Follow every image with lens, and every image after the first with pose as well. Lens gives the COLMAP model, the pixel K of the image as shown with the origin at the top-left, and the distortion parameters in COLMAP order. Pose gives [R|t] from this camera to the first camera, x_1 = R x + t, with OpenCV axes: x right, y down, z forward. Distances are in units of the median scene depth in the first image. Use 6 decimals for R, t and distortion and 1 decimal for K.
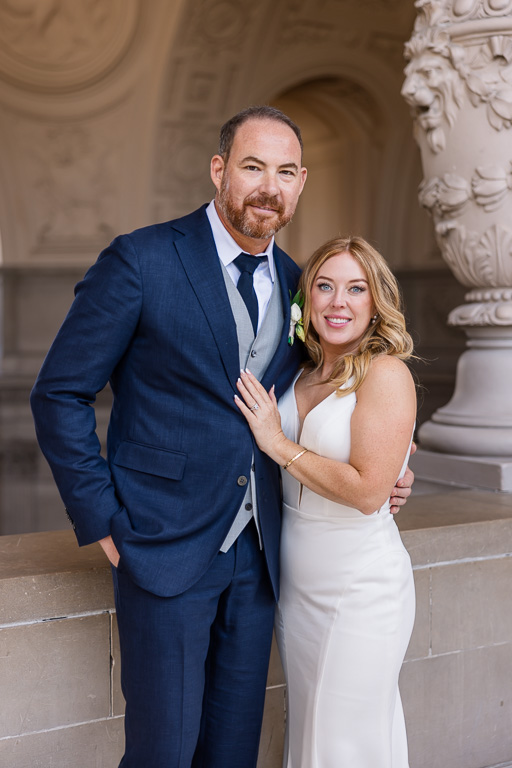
lens RADIAL K [[1046.4, 0, 235.7], [0, 1046.4, 350.2], [0, 0, 1]] dist [0.007286, 0.000000]
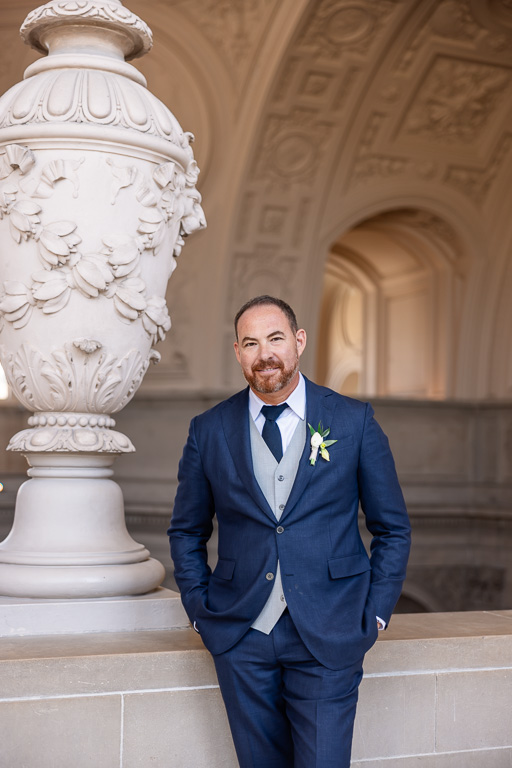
lens RADIAL K [[1046.4, 0, 259.1], [0, 1046.4, 375.9], [0, 0, 1]] dist [0.007286, 0.000000]
pose [[0.992684, 0.010968, -0.120239, 0.563192], [-0.022994, 0.994812, -0.099094, -0.003876], [0.118528, 0.101134, 0.987787, 0.109918]]
